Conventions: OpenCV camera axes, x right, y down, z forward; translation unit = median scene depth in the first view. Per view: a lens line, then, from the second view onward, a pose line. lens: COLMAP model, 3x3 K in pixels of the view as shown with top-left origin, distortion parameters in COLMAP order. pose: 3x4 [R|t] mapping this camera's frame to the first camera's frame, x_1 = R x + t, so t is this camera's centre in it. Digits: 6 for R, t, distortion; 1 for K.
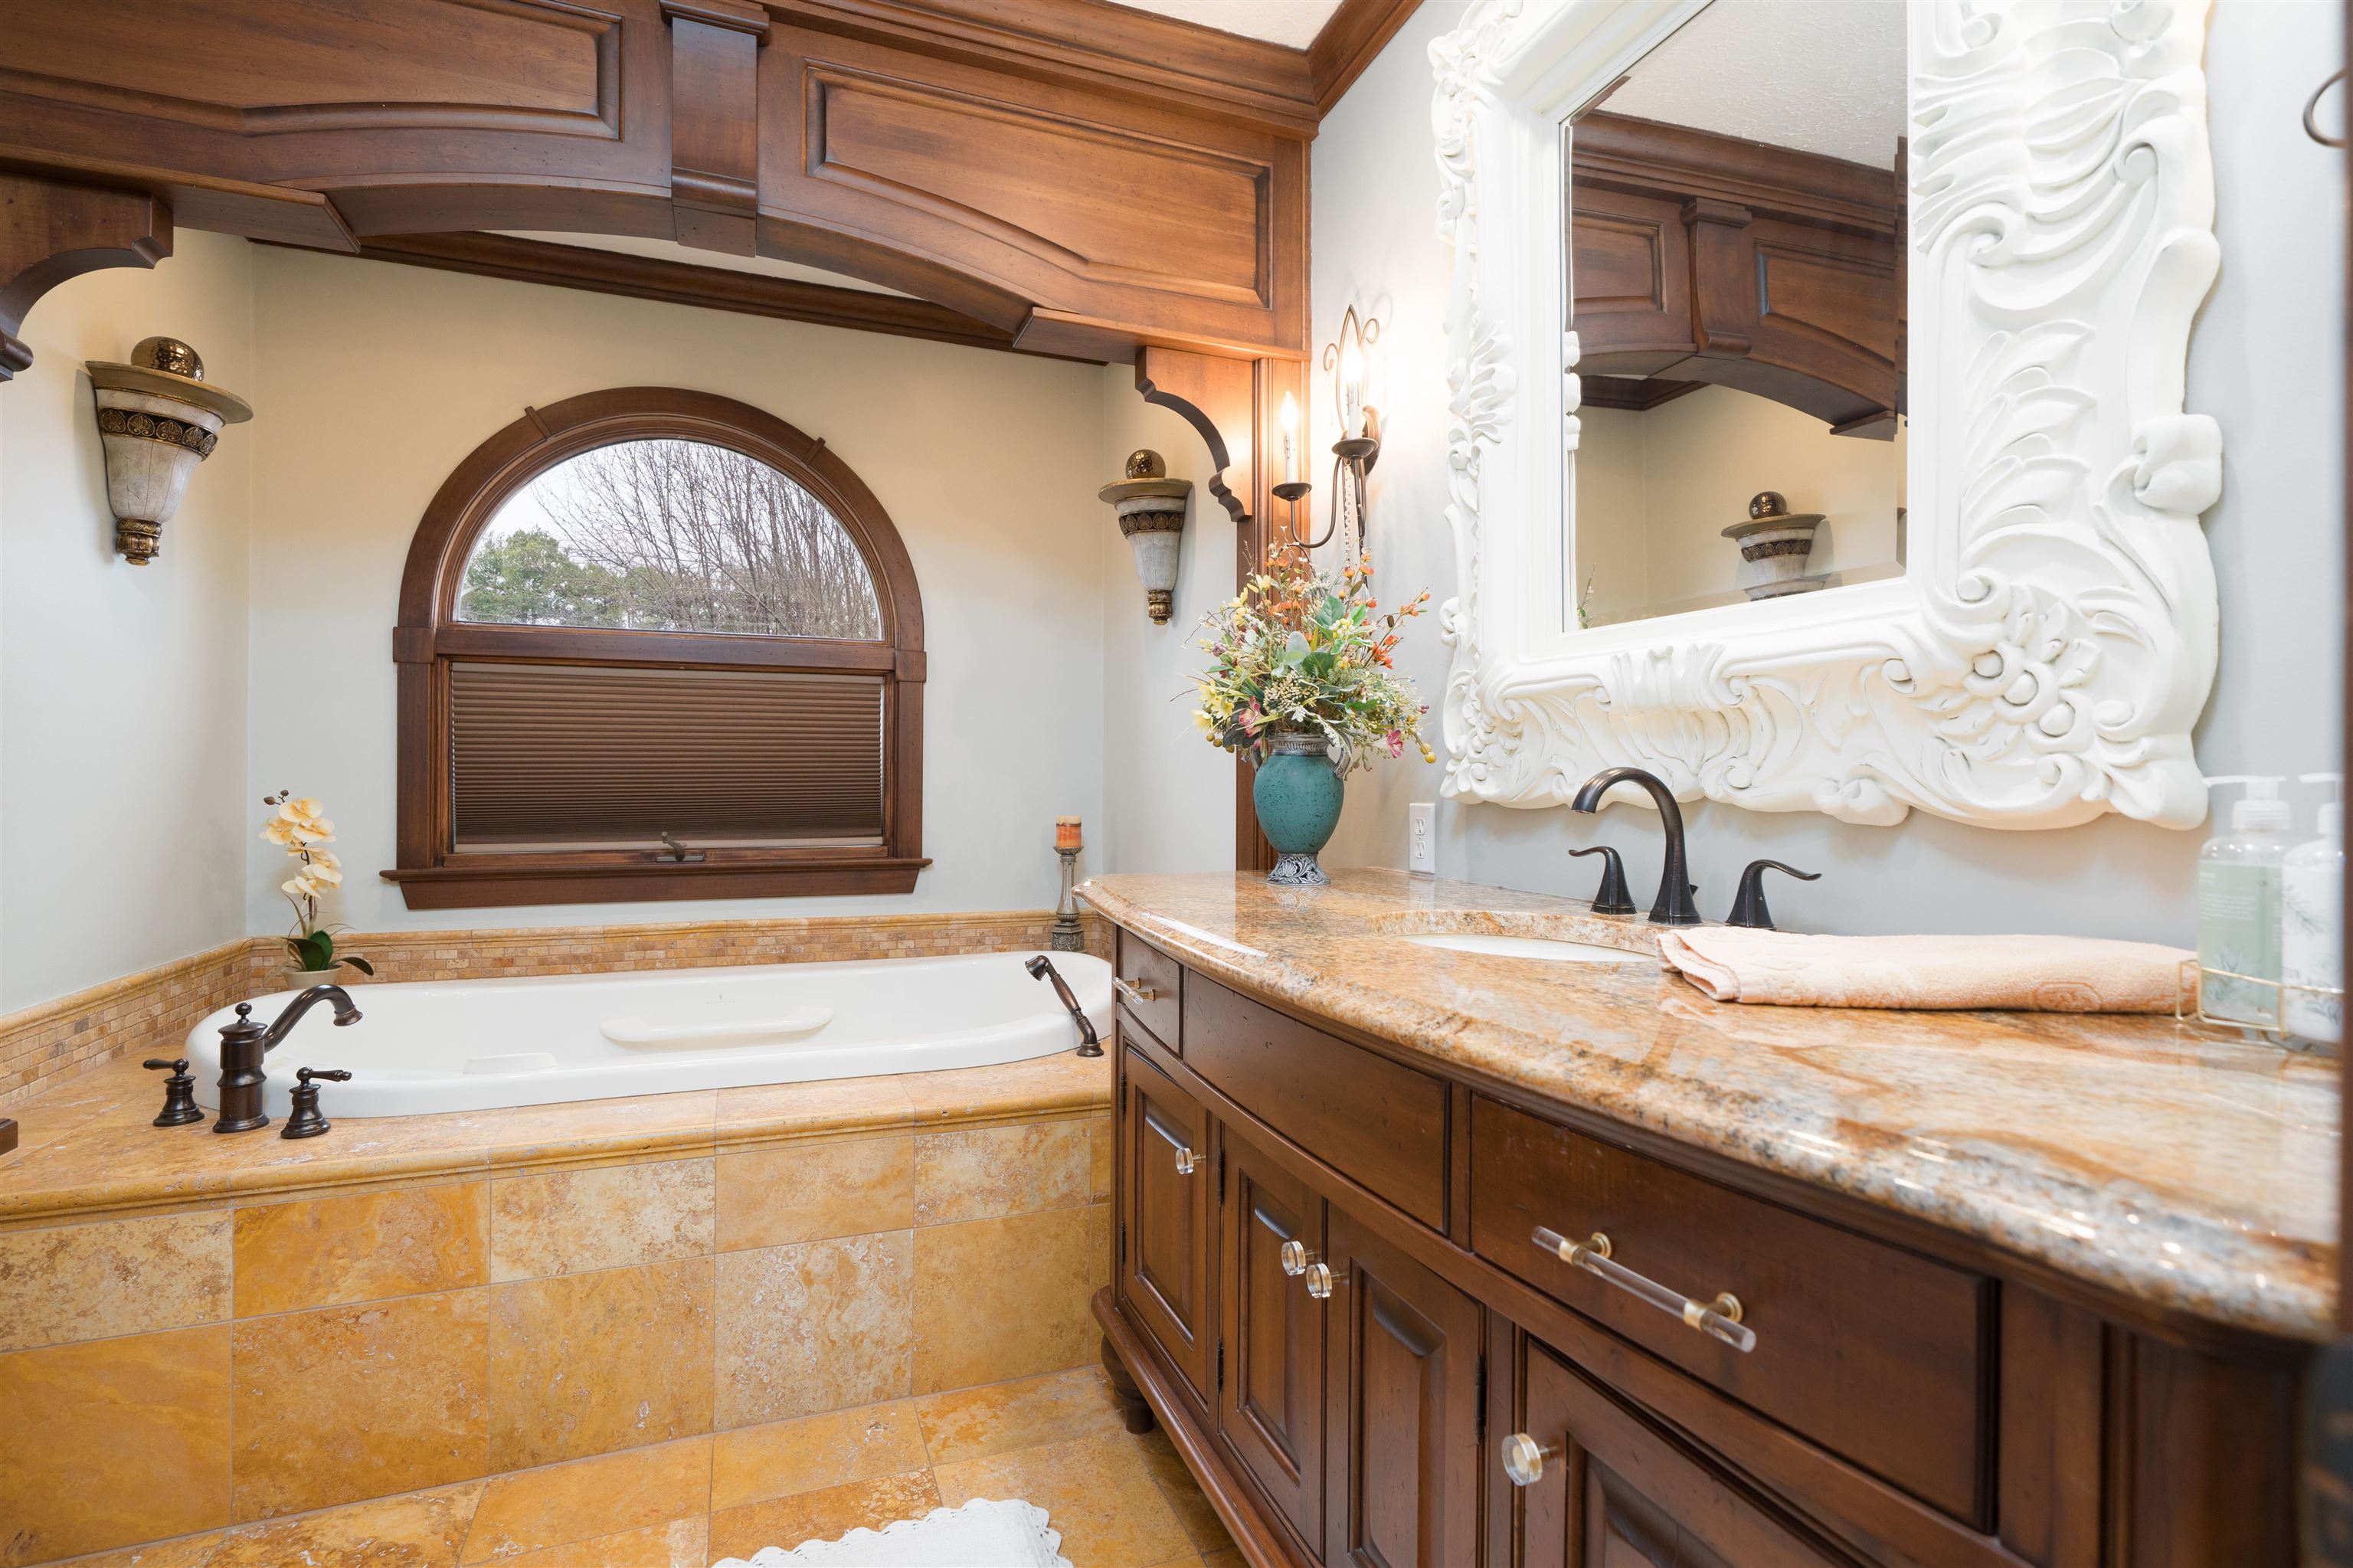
lens RADIAL K [[1132.6, 0, 1172.6], [0, 1132.6, 779.6], [0, 0, 1]] dist [0.001923, -0.000663]
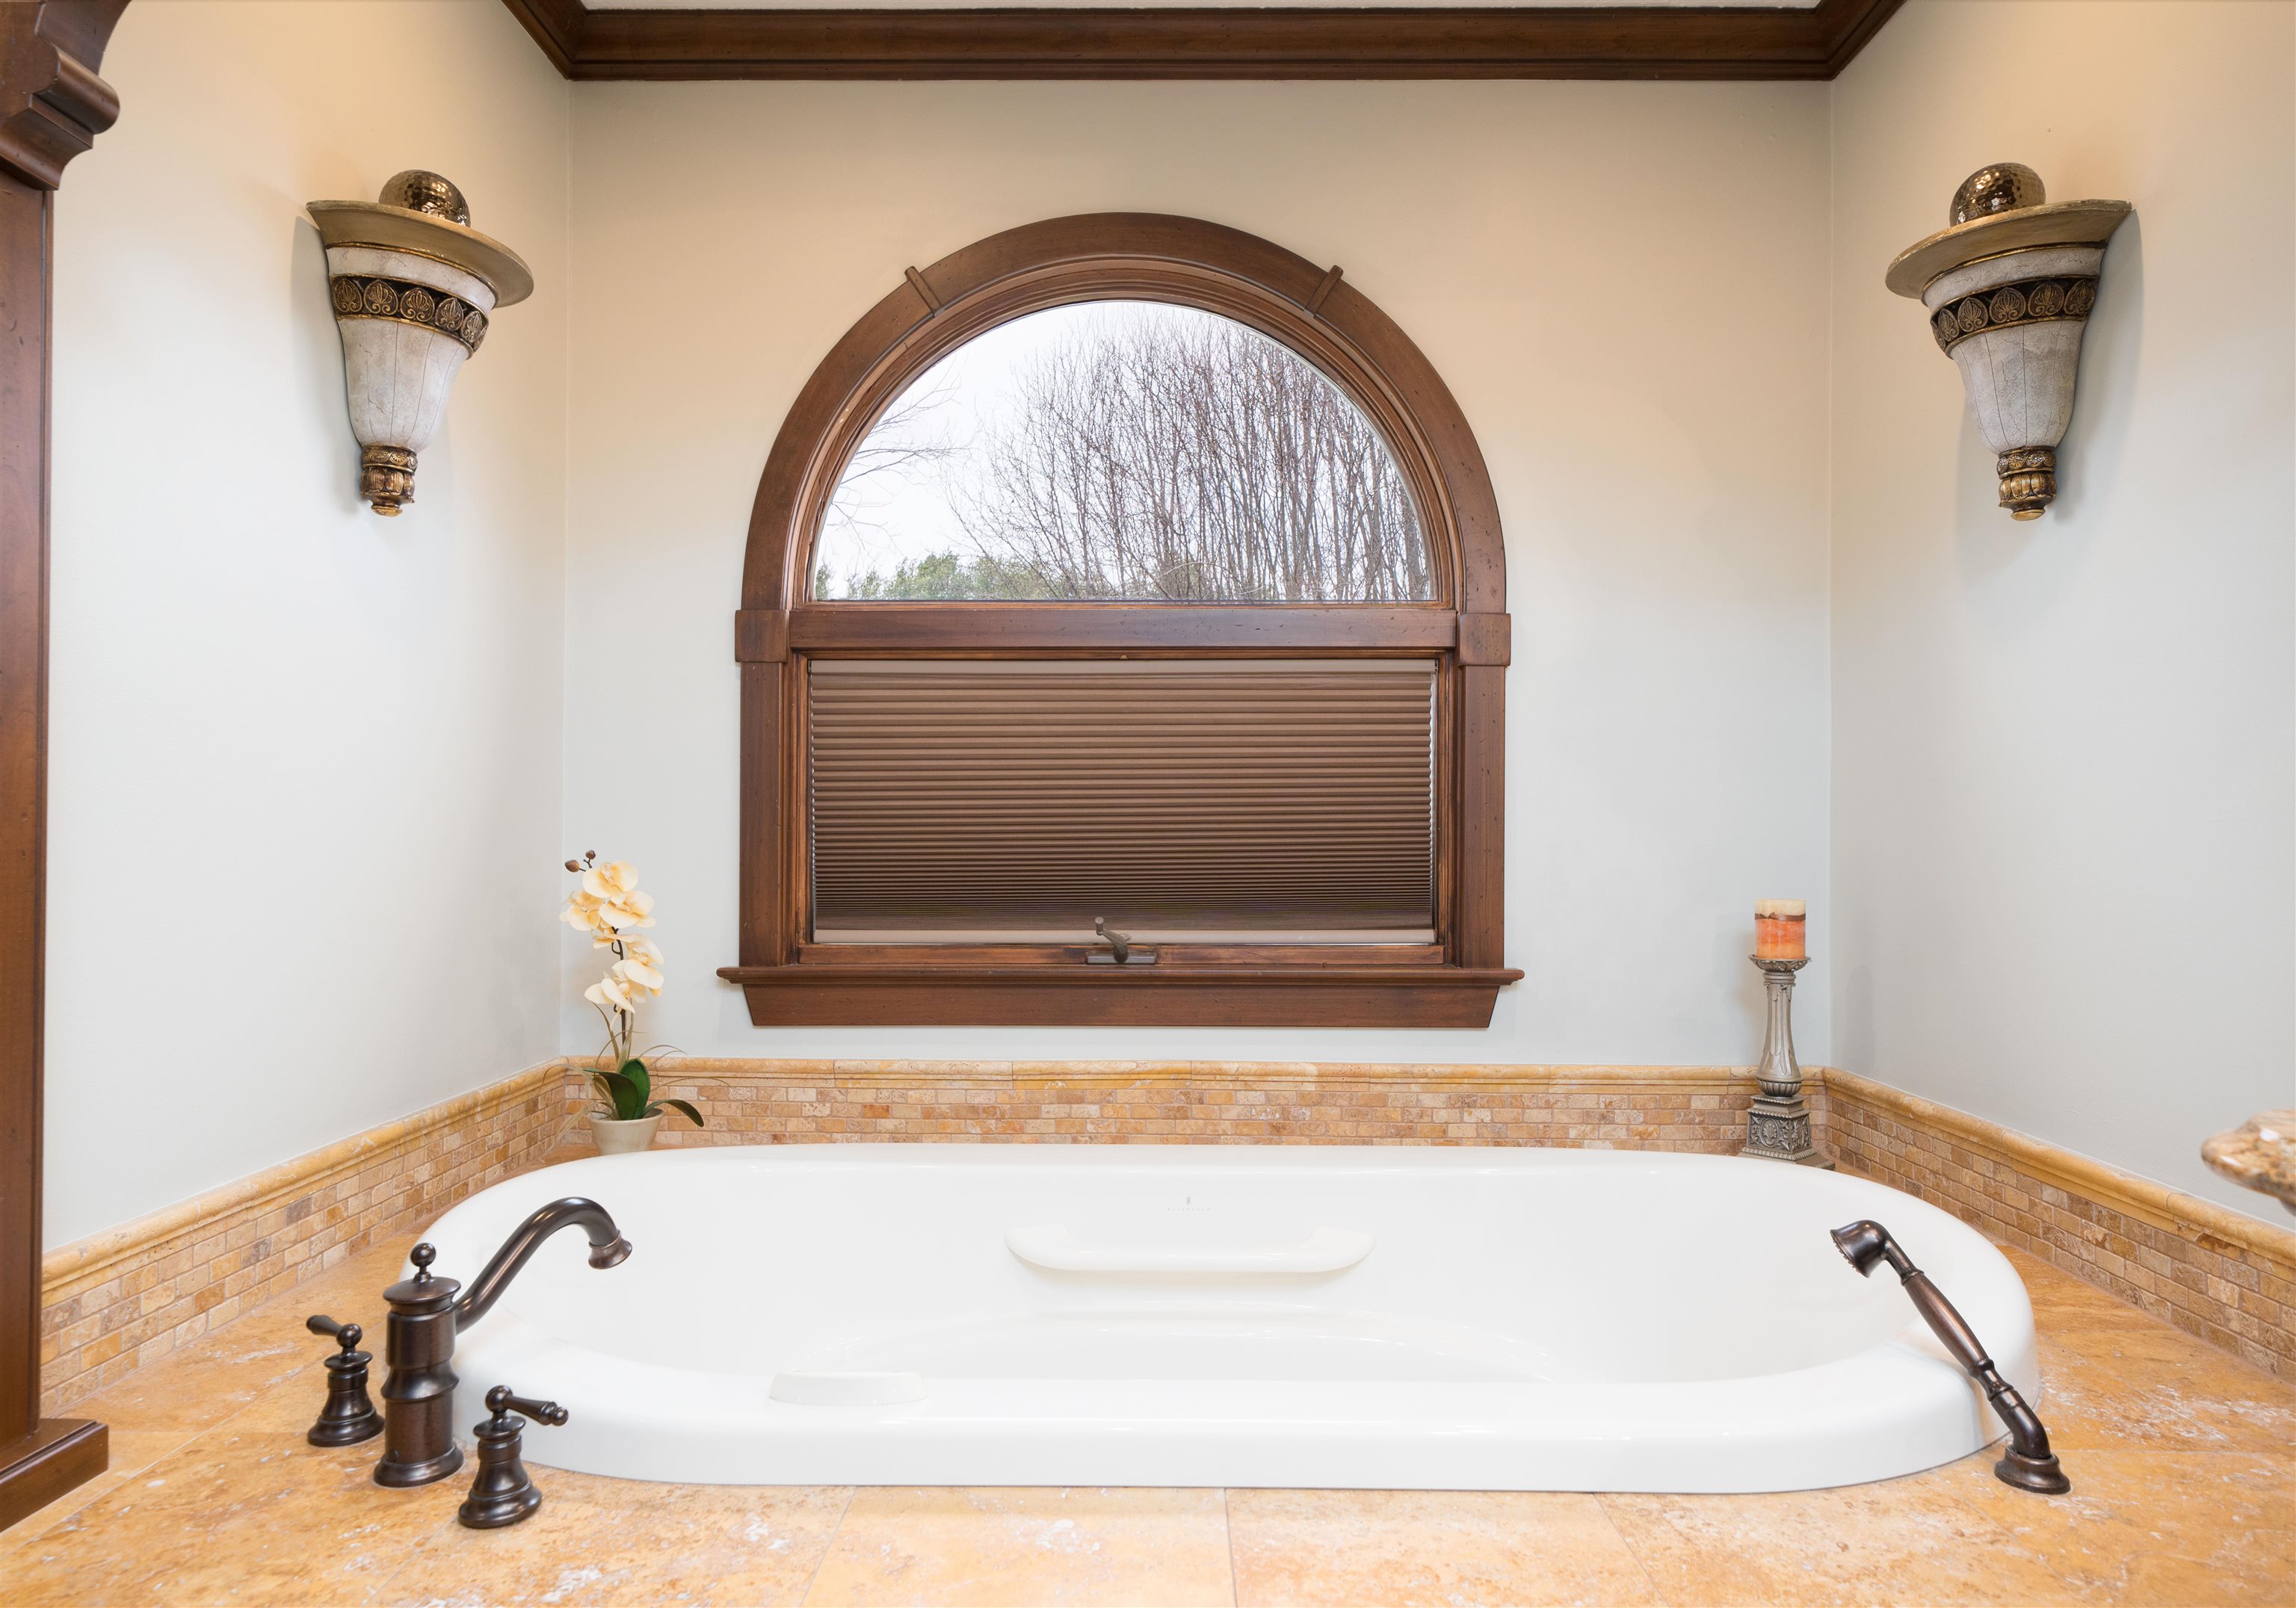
lens RADIAL K [[1376.8, 0, 1149.0], [0, 1376.8, 810.7], [0, 0, 1]] dist [-0.005027, 0.000245]
pose [[0.933018, -0.006116, -0.359778, -0.157010], [0.001254, 0.999905, -0.013745, -0.002455], [0.359828, 0.012373, 0.932937, 0.315900]]
